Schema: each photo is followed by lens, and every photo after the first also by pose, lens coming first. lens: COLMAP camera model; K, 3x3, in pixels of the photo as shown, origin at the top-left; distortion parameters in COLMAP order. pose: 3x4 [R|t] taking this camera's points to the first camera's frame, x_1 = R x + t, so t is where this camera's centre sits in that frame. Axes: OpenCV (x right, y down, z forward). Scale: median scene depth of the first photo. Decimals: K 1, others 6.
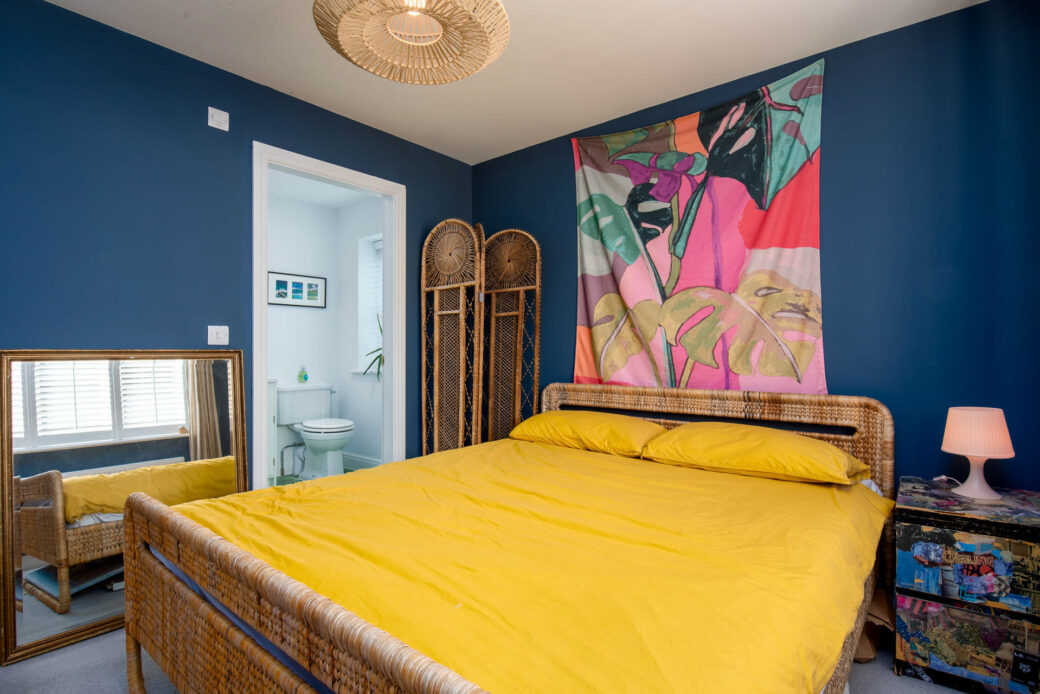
lens RADIAL K [[520.7, 0, 520.0], [0, 520.7, 347.0], [0, 0, 1]] dist [-0.014298, -0.000161]
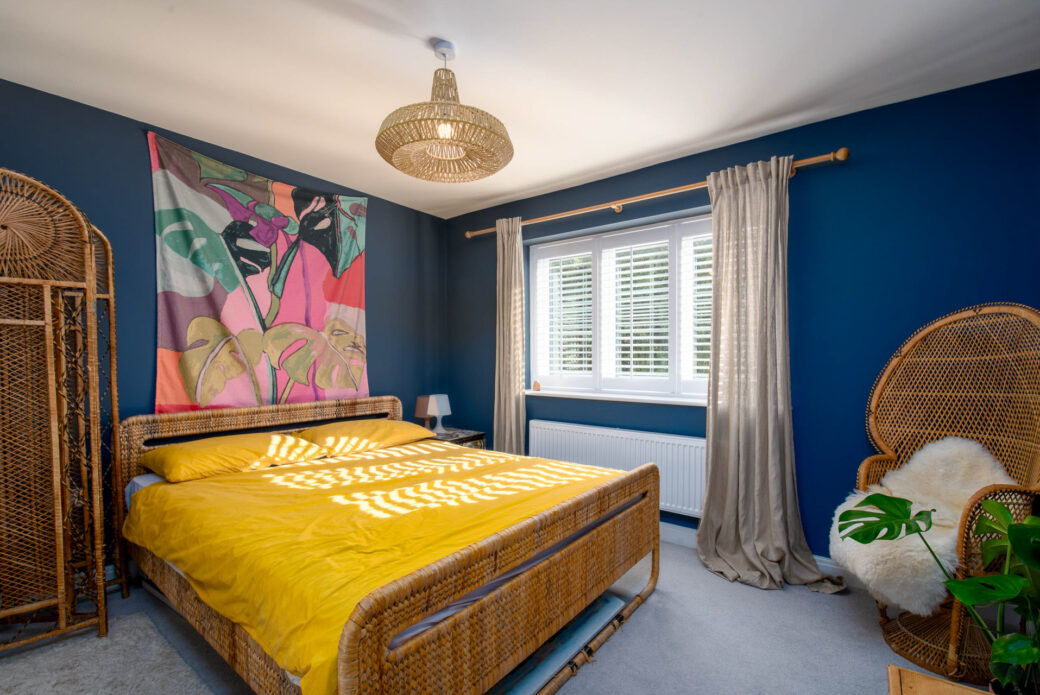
lens RADIAL K [[456.0, 0, 520.0], [0, 456.0, 347.5], [0, 0, 1]] dist [-0.000195, -0.000117]
pose [[-0.039261, 0.022474, 0.998976, -0.774765], [-0.012036, 0.999664, -0.022963, -0.035091], [-0.999157, -0.012925, -0.038977, 0.468747]]
